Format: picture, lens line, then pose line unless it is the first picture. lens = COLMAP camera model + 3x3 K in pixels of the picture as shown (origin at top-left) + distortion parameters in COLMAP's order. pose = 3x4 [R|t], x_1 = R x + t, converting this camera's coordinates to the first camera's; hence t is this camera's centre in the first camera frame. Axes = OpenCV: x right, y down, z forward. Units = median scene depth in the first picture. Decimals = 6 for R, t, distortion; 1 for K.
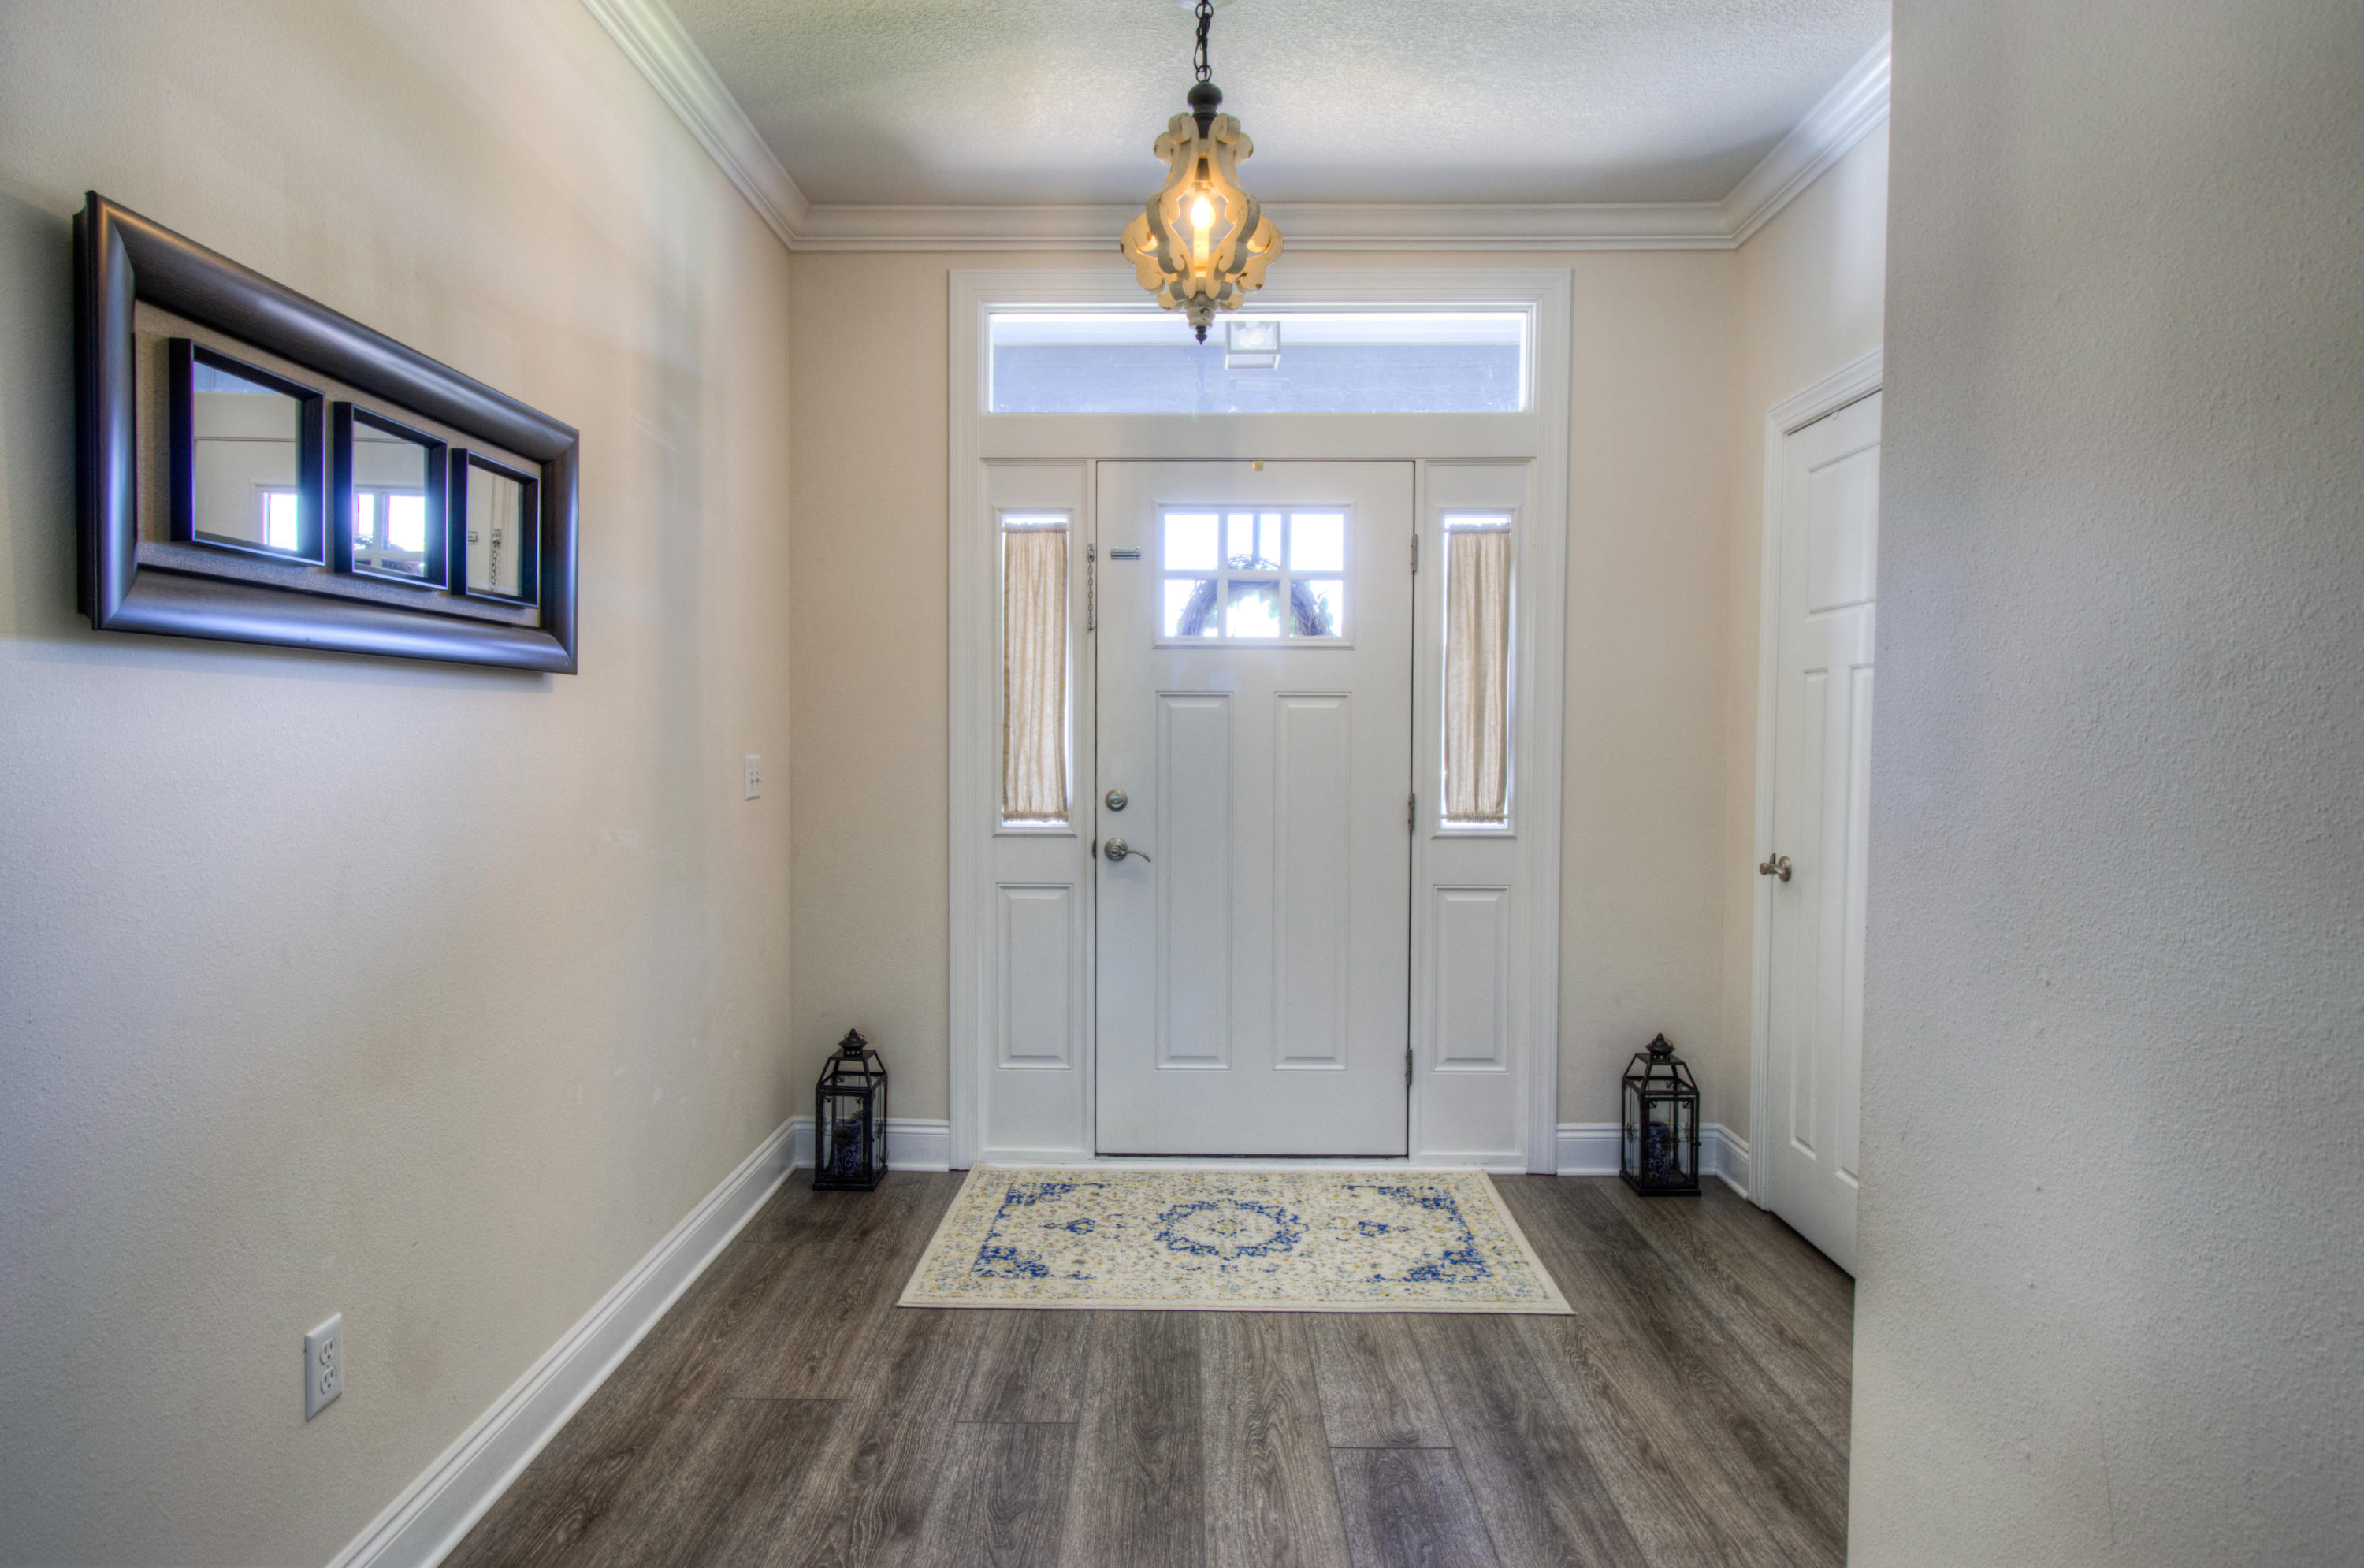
lens RADIAL K [[1319.4, 0, 1182.6], [0, 1319.4, 774.1], [0, 0, 1]] dist [0.000519, 0.000059]
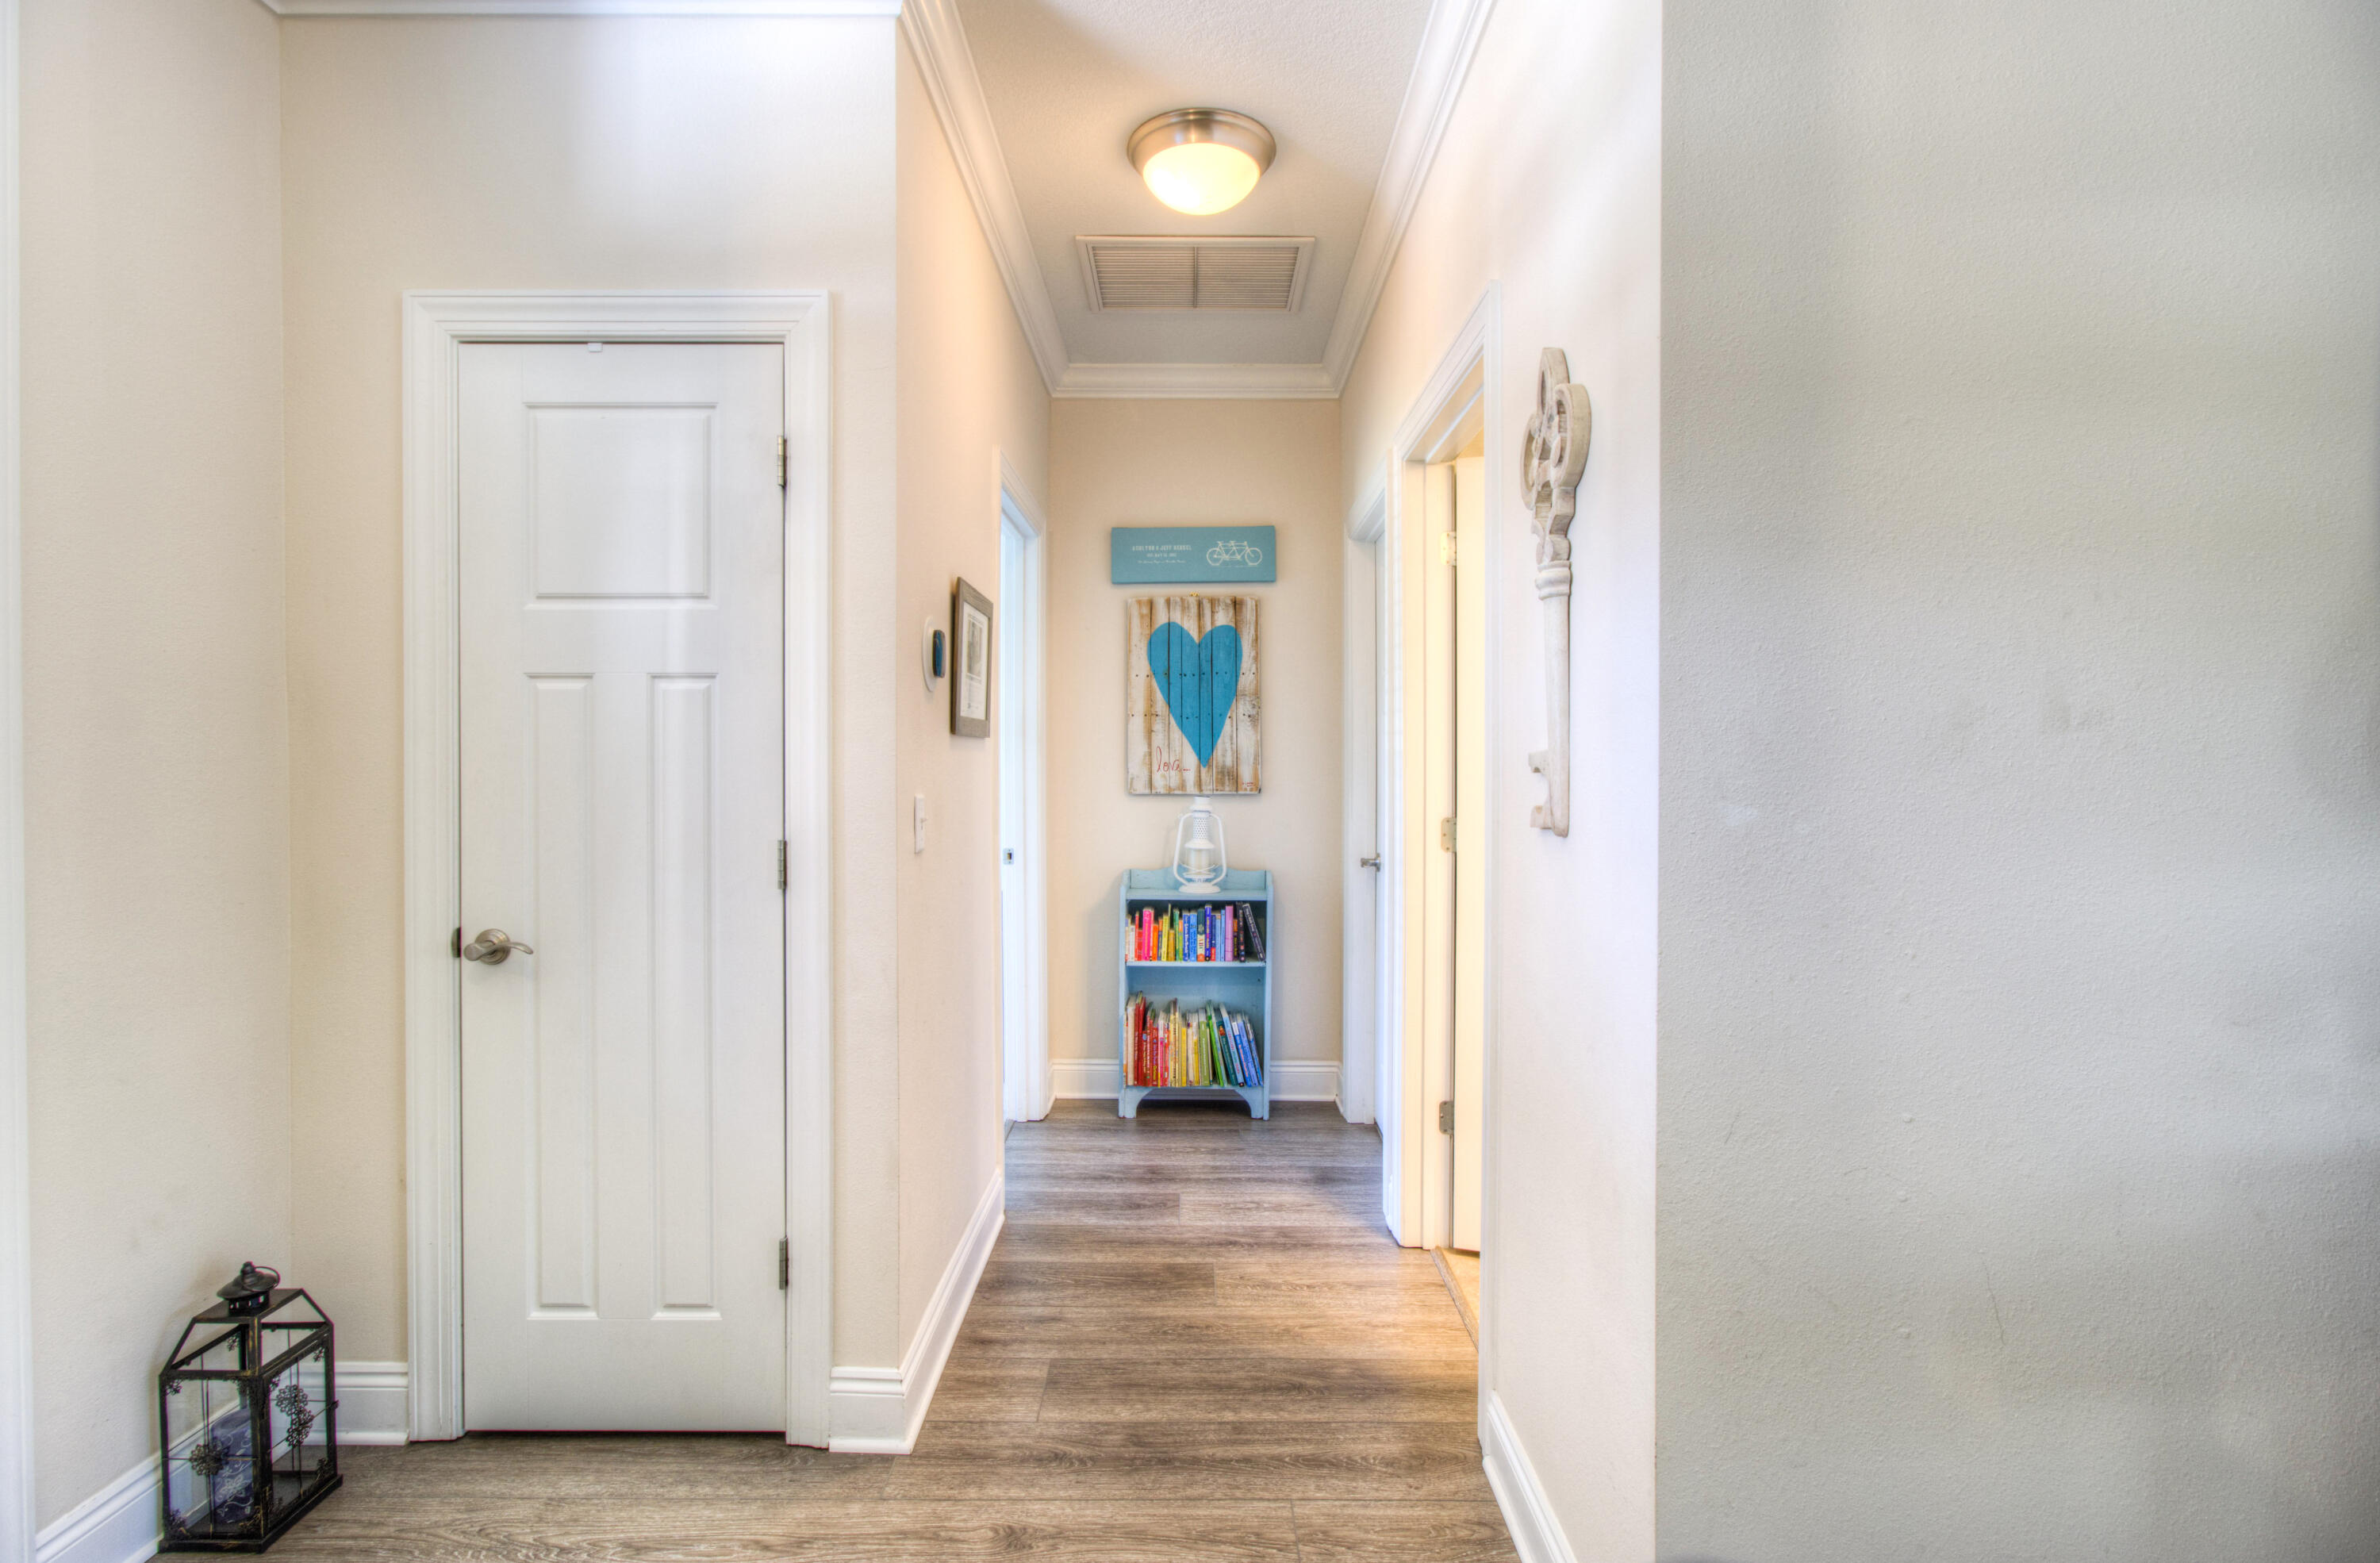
lens RADIAL K [[1121.2, 0, 1190.4], [0, 1121.2, 769.2], [0, 0, 1]] dist [-0.006705, 0.000435]
pose [[-0.000631, -0.012107, 0.999927, -0.378743], [0.031312, 0.999436, 0.012121, -0.051365], [-0.999509, 0.031318, -0.000252, 1.522680]]
